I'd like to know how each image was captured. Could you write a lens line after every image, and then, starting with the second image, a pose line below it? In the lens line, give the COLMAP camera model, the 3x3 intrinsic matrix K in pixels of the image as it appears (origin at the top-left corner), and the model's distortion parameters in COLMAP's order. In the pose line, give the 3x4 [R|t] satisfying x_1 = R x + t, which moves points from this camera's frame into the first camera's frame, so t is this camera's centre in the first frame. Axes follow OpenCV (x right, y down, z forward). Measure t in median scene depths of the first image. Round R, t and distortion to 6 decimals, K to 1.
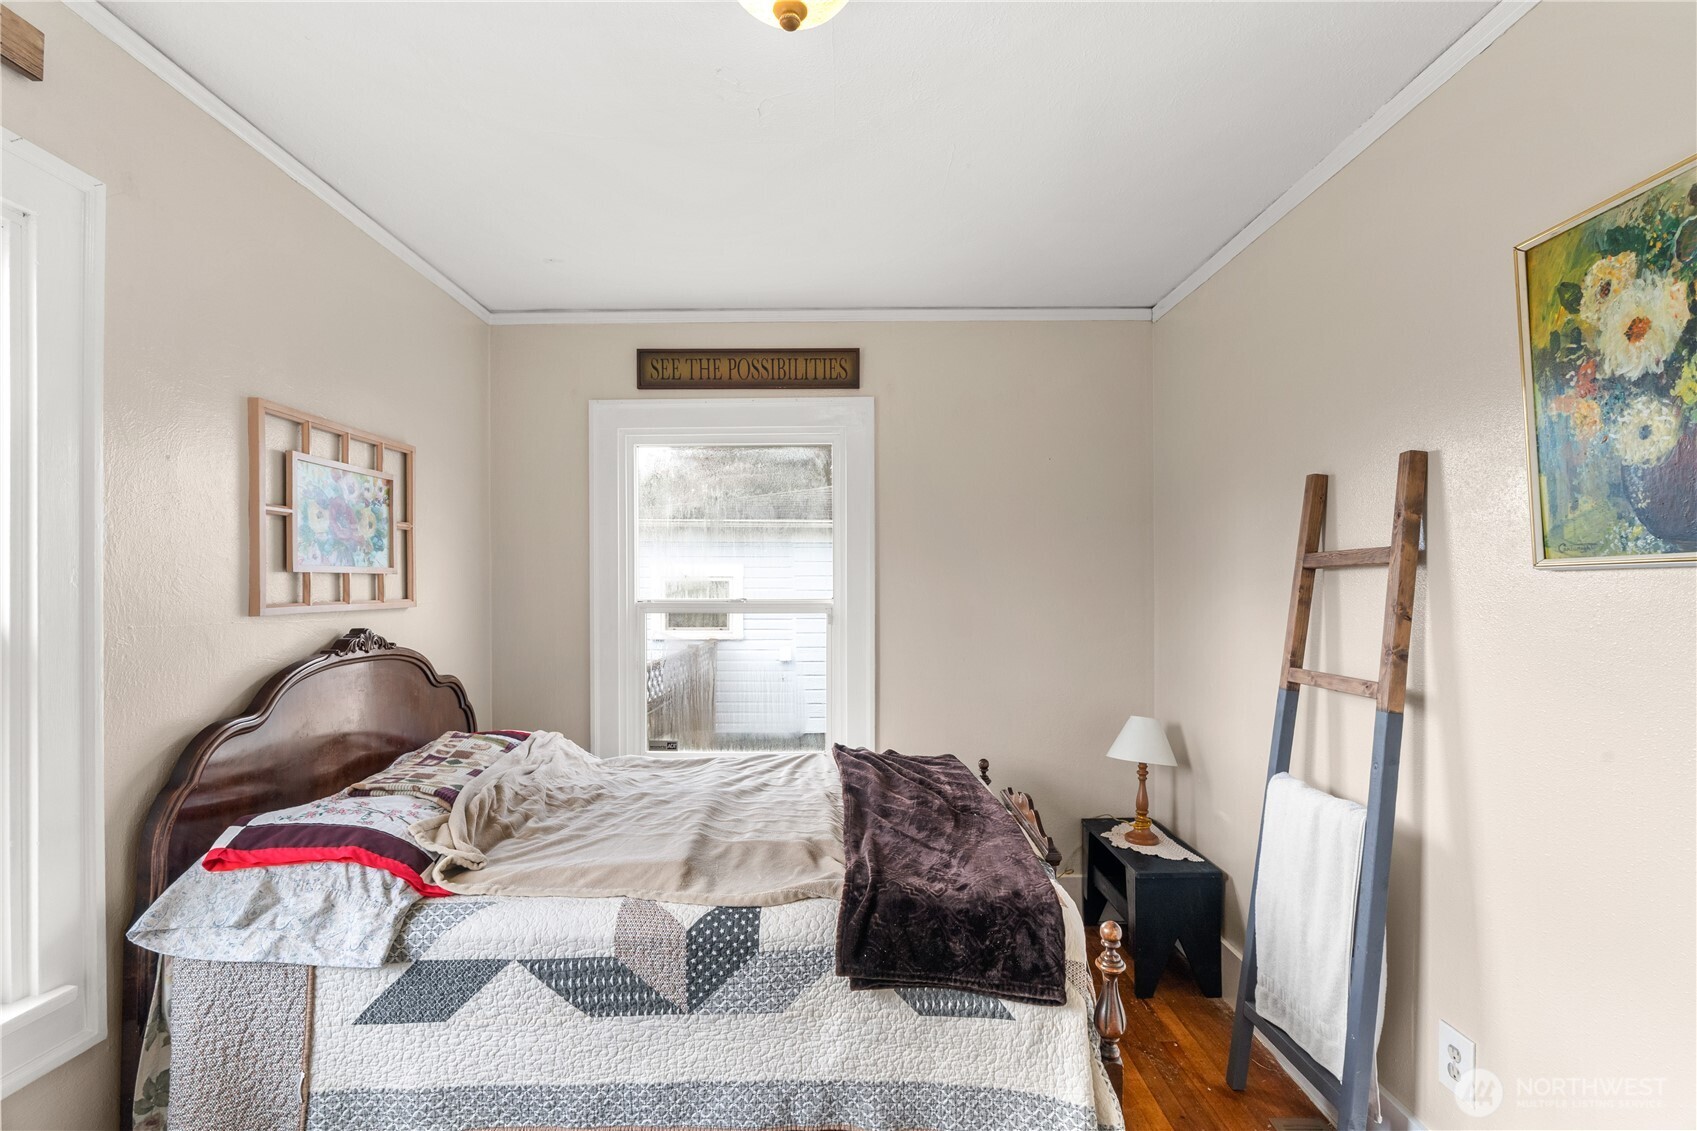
lens RADIAL K [[787.3, 0, 852.1], [0, 787.3, 575.3], [0, 0, 1]] dist [-0.007161, 0.000373]
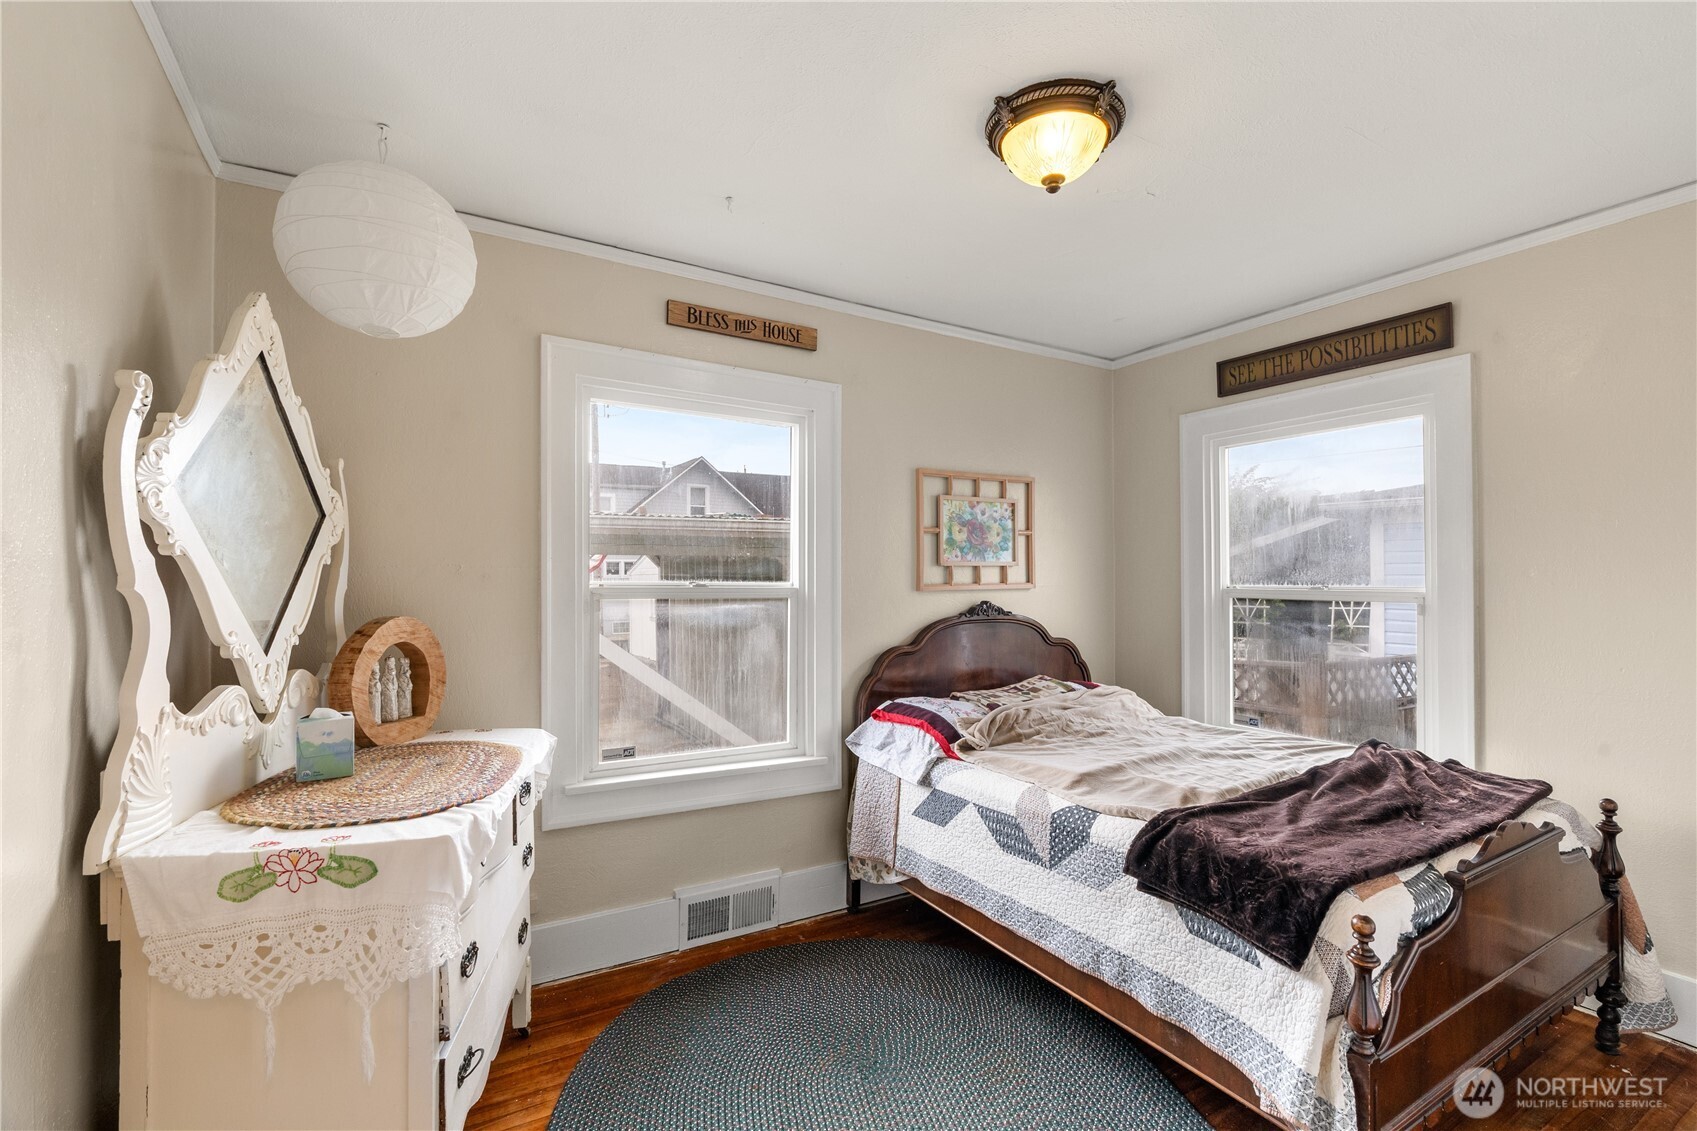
lens RADIAL K [[787.3, 0, 852.1], [0, 787.3, 575.3], [0, 0, 1]] dist [-0.007161, 0.000373]
pose [[0.505399, -0.000393, -0.862886, 0.791051], [0.010938, 0.999922, 0.005951, 0.005430], [0.862816, -0.012446, 0.505364, -0.032424]]
